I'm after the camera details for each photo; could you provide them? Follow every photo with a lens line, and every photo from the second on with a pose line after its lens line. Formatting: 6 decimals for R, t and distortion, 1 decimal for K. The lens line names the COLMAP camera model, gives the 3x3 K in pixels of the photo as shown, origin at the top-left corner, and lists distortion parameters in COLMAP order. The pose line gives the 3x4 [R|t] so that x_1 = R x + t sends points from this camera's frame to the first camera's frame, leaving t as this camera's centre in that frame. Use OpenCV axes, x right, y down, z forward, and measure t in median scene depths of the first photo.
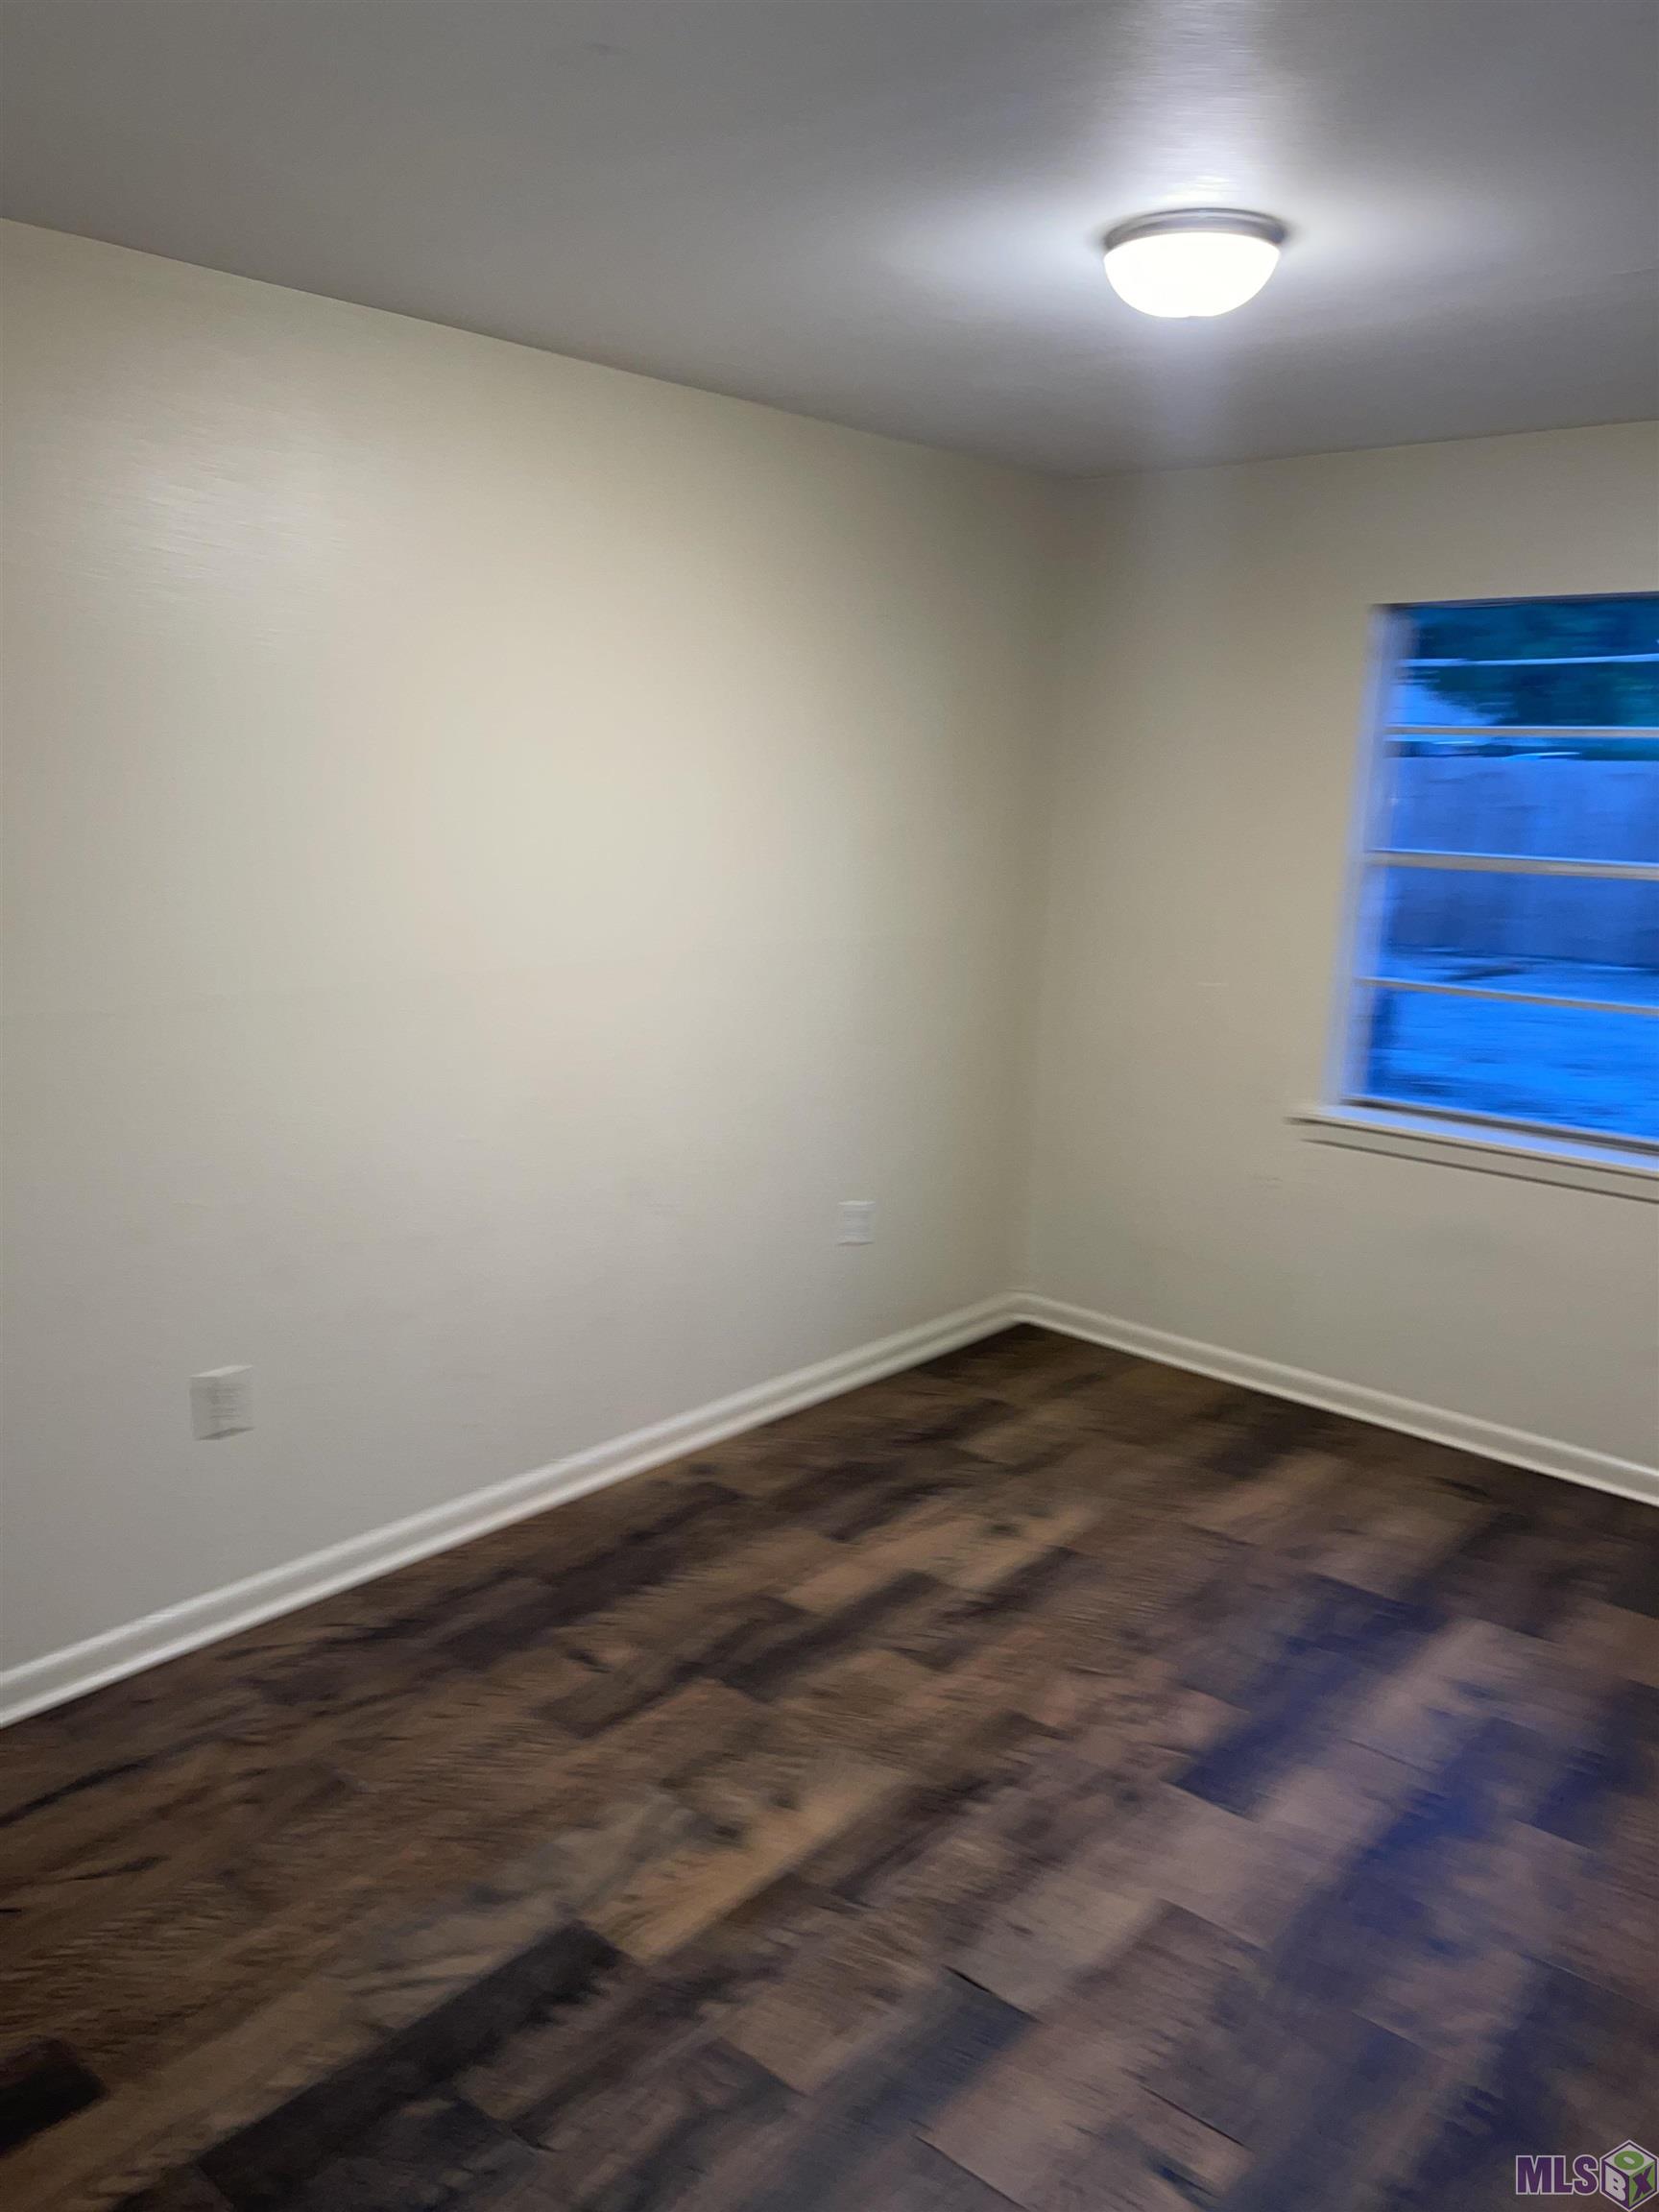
lens RADIAL K [[1678.1, 0, 802.4], [0, 1678.1, 1105.8], [0, 0, 1]] dist [0.056844, -0.062701]
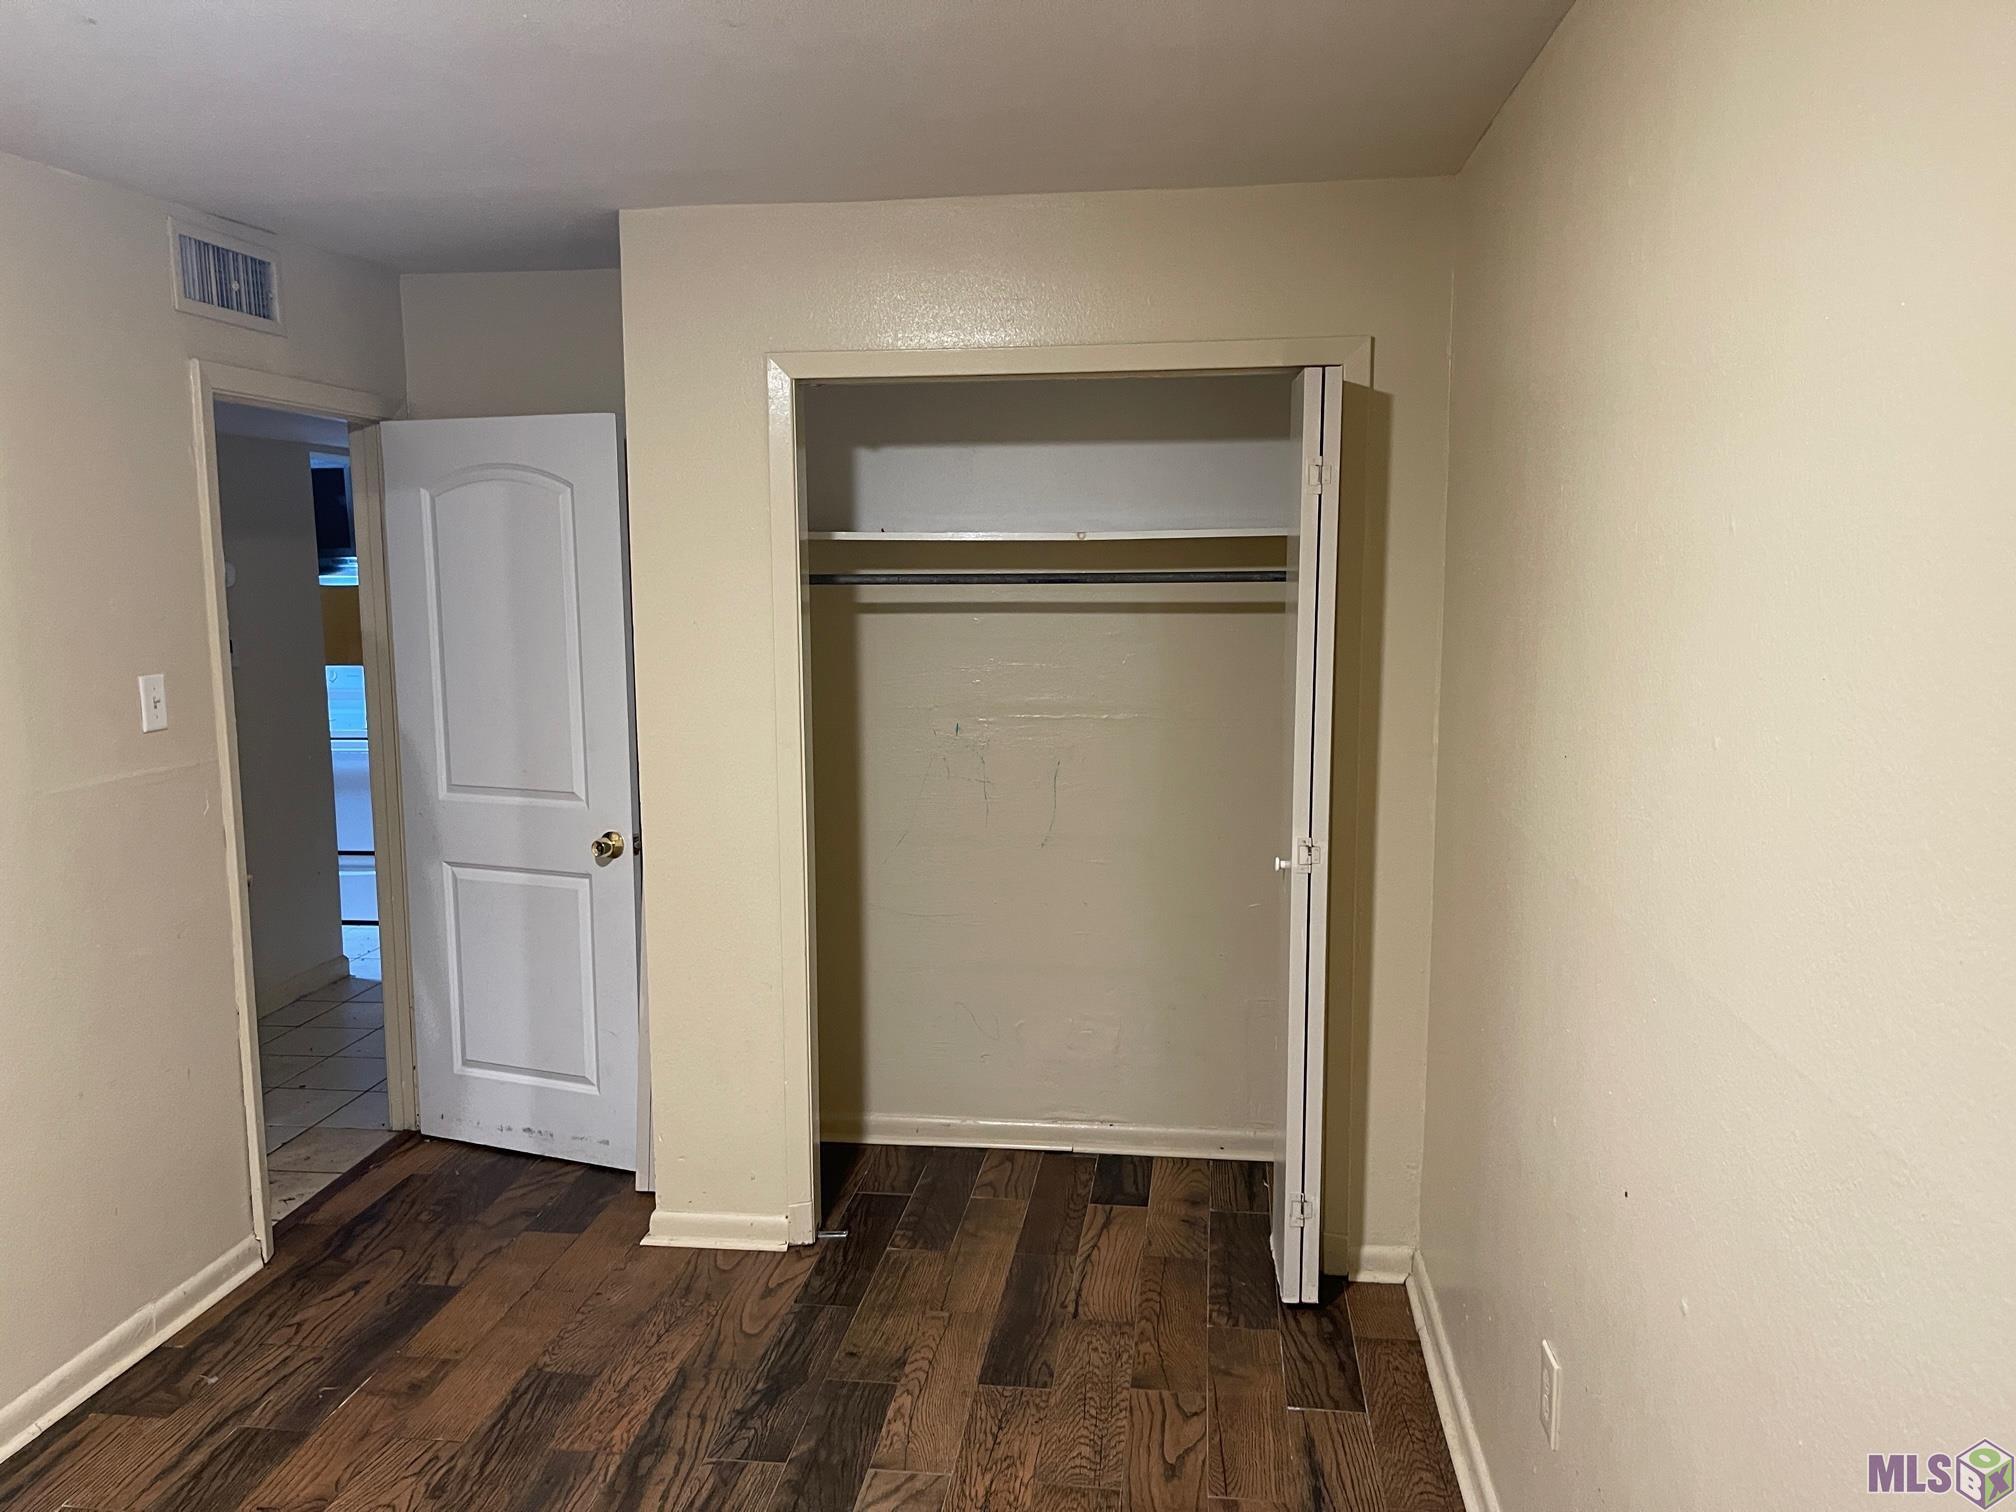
lens RADIAL K [[1529.4, 0, 1007.8], [0, 1529.4, 765.4], [0, 0, 1]] dist [0.056844, -0.062701]
pose [[-0.824109, 0.050880, -0.564141, 0.249002], [-0.135015, 0.949606, 0.282877, -0.267944], [0.550105, 0.309289, -0.775709, 1.342469]]
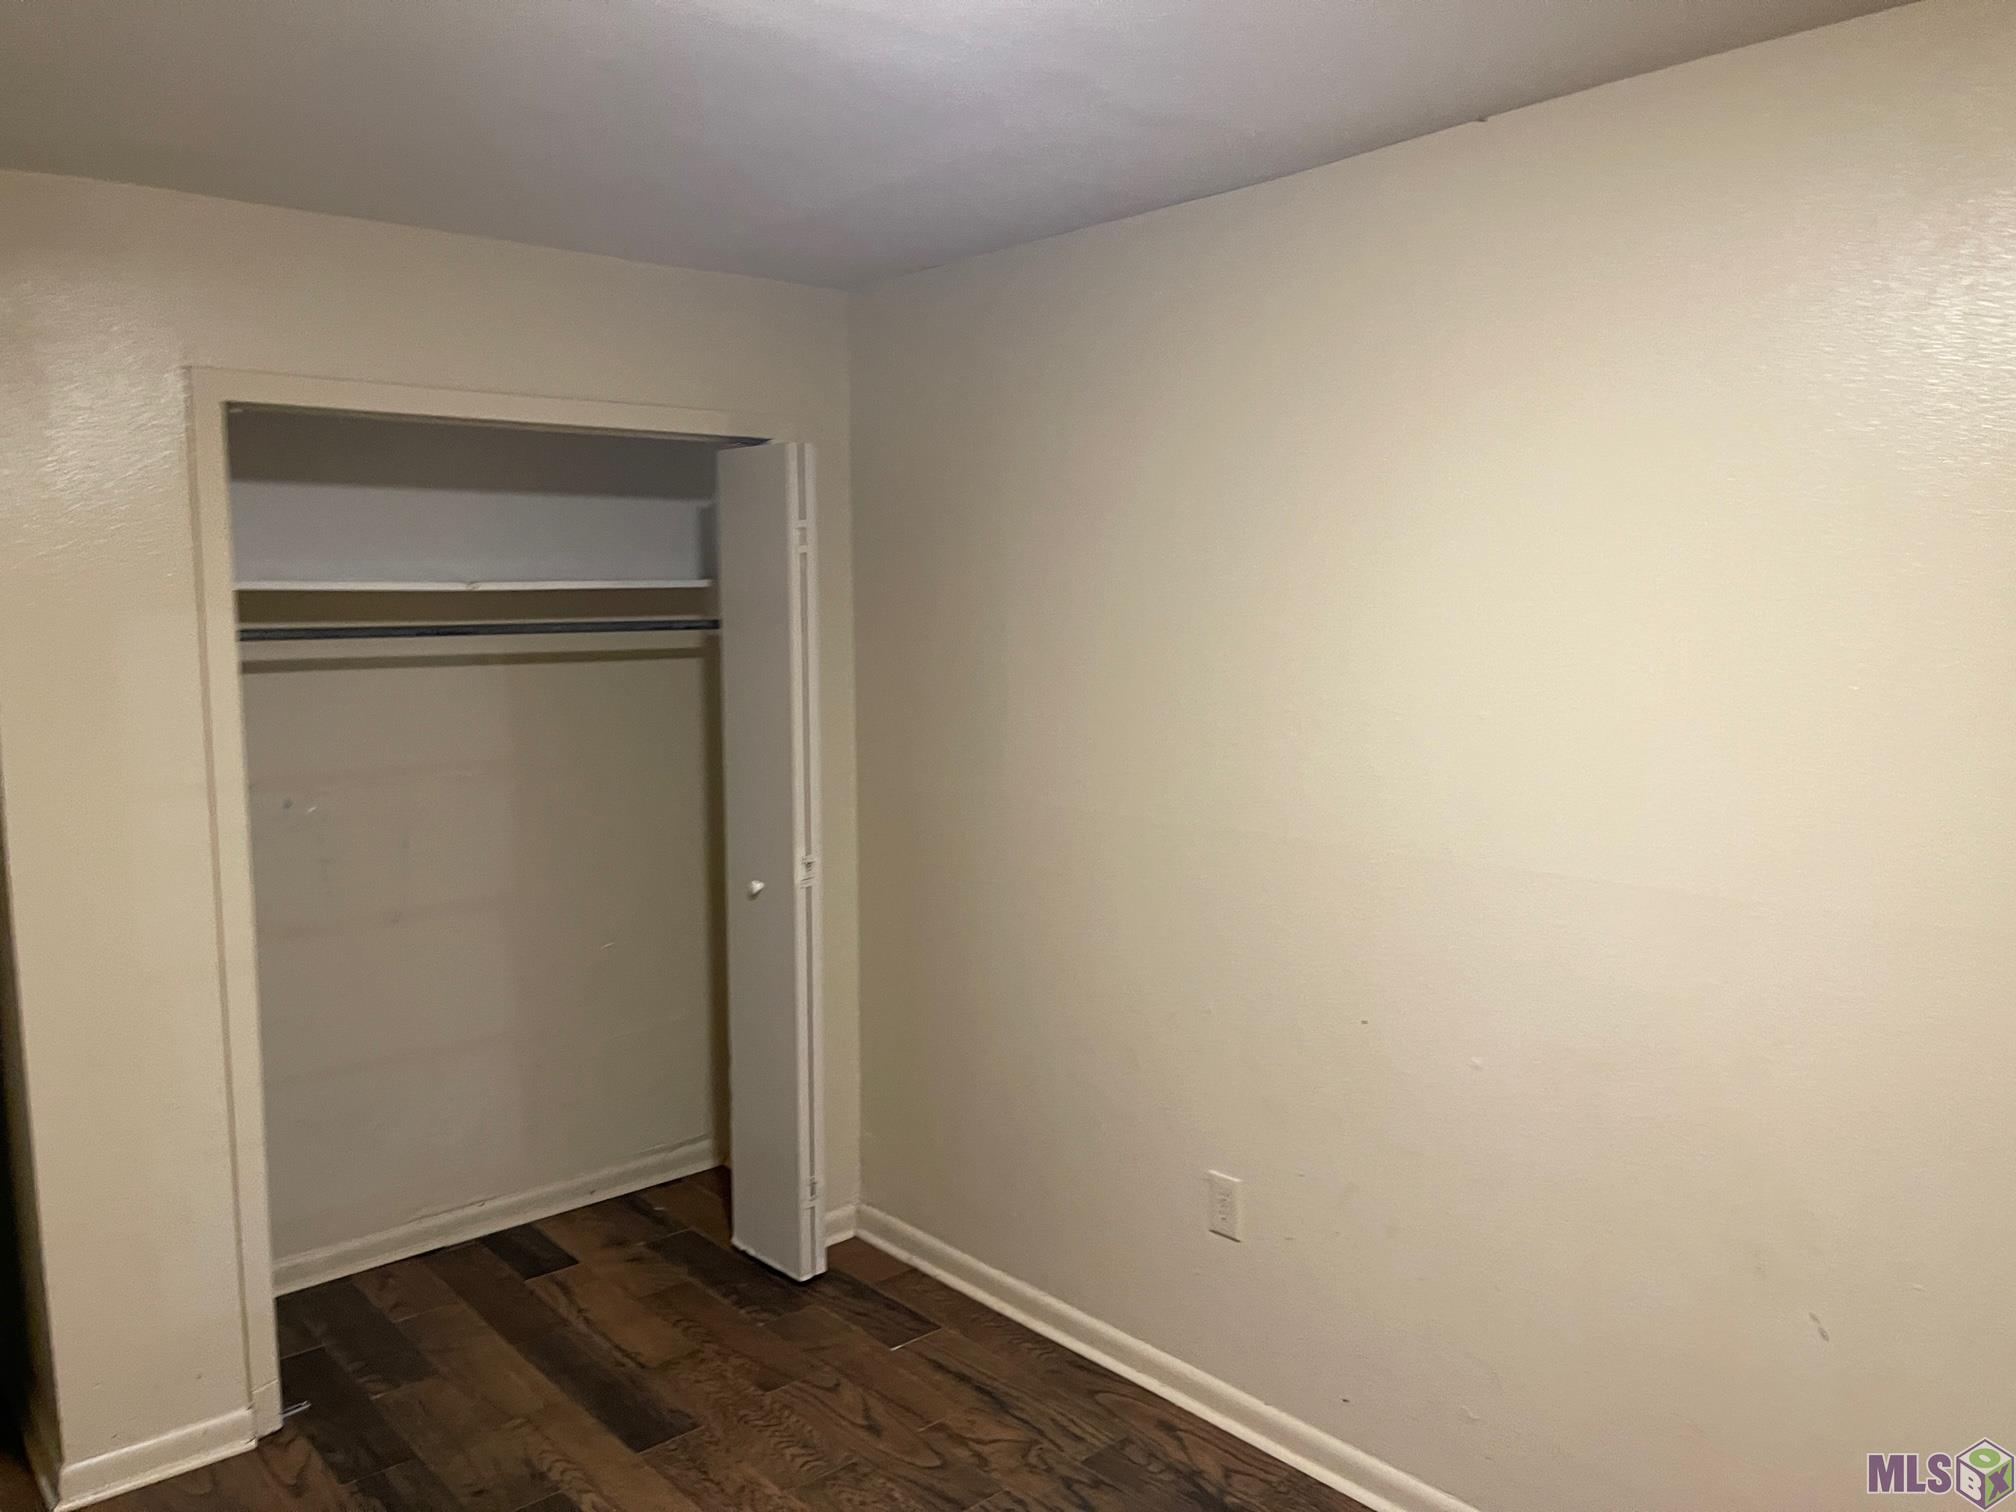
lens RADIAL K [[1529.4, 0, 1017.2], [0, 1529.4, 746.4], [0, 0, 1]] dist [0.056844, -0.062701]
pose [[-0.115559, 0.066310, -0.991085, 0.630878], [-0.196319, 0.976563, 0.088229, -0.170838], [0.973707, 0.204764, -0.099833, 0.921485]]
